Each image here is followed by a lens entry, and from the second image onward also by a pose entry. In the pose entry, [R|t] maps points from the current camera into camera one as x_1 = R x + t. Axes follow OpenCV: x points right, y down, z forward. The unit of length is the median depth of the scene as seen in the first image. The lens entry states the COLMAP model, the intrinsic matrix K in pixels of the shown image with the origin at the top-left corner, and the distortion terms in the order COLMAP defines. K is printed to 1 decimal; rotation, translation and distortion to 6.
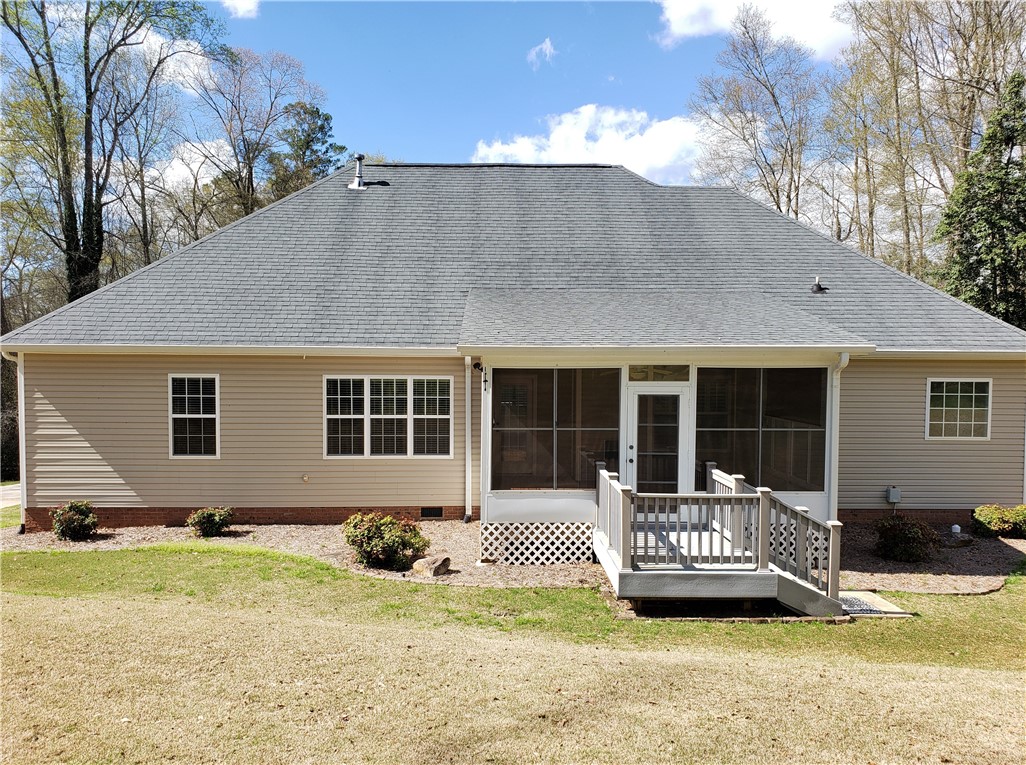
lens RADIAL K [[834.0, 0, 540.1], [0, 834.0, 410.0], [0, 0, 1]] dist [0.050066, -0.057041]
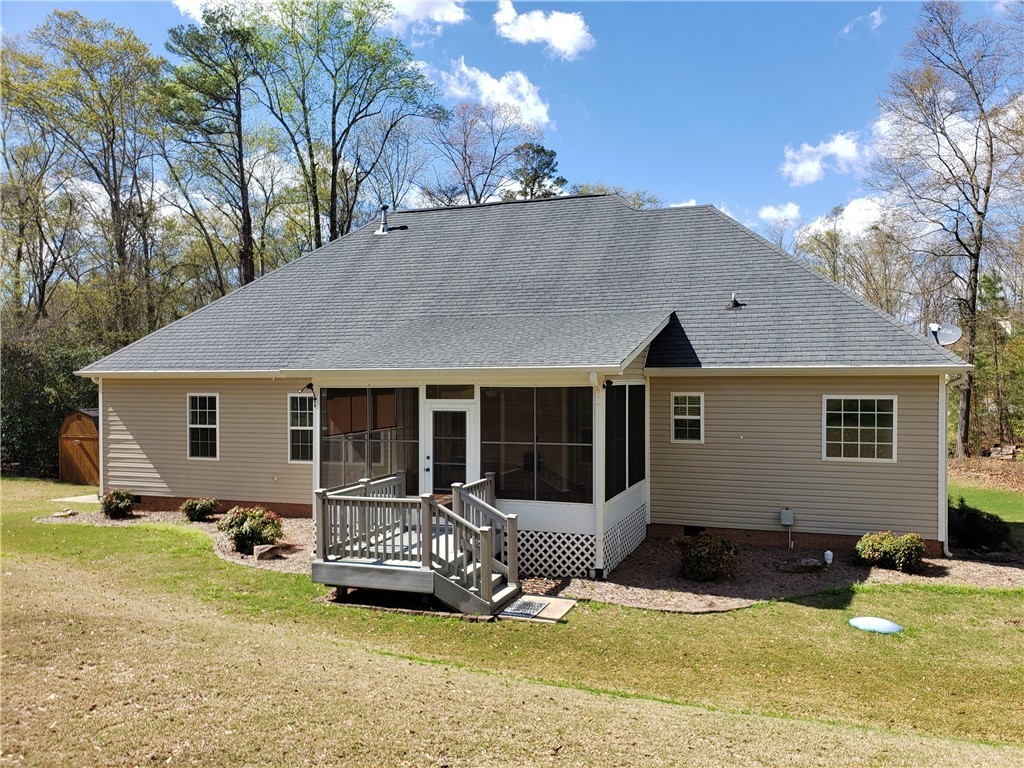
lens RADIAL K [[839.6, 0, 553.2], [0, 839.6, 383.3], [0, 0, 1]] dist [0.009387, -0.005706]
pose [[0.933751, -0.006629, -0.357862, 0.538632], [-0.011257, 0.998790, -0.047875, -0.002704], [0.357746, 0.048732, 0.932546, 0.001356]]
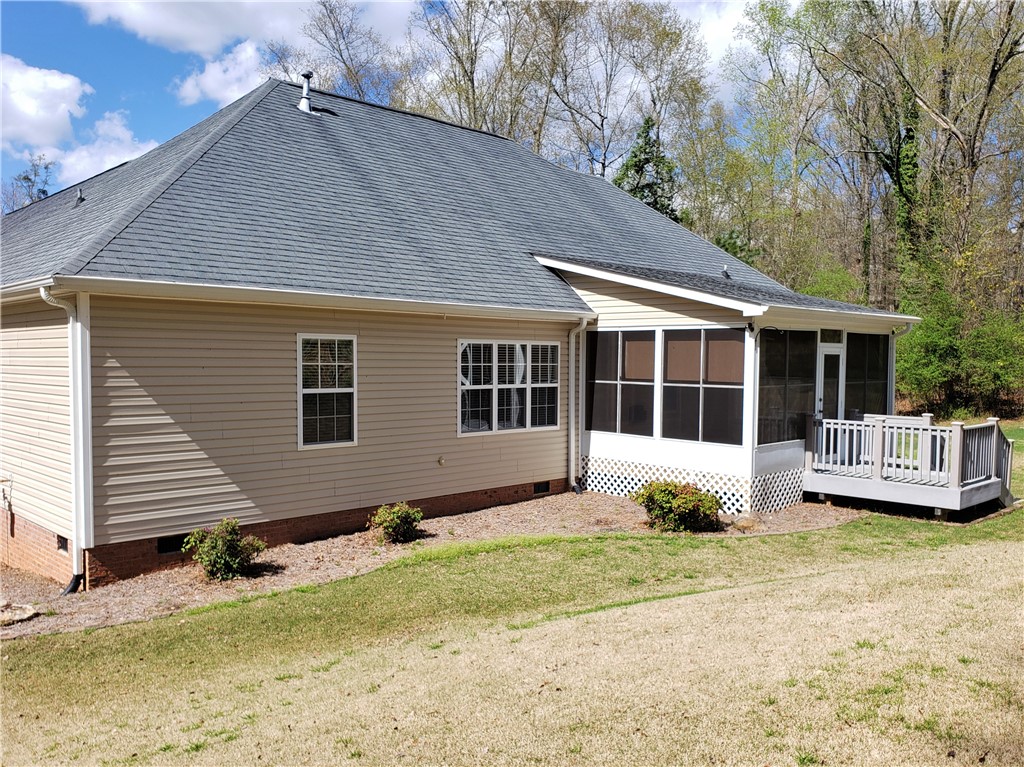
lens RADIAL K [[832.4, 0, 539.0], [0, 832.4, 411.0], [0, 0, 1]] dist [0.050066, -0.057041]
pose [[0.730106, -0.044040, 0.681913, -0.785131], [0.036785, 0.999007, 0.025134, 0.013461], [-0.682343, 0.006733, 0.731001, 0.328702]]
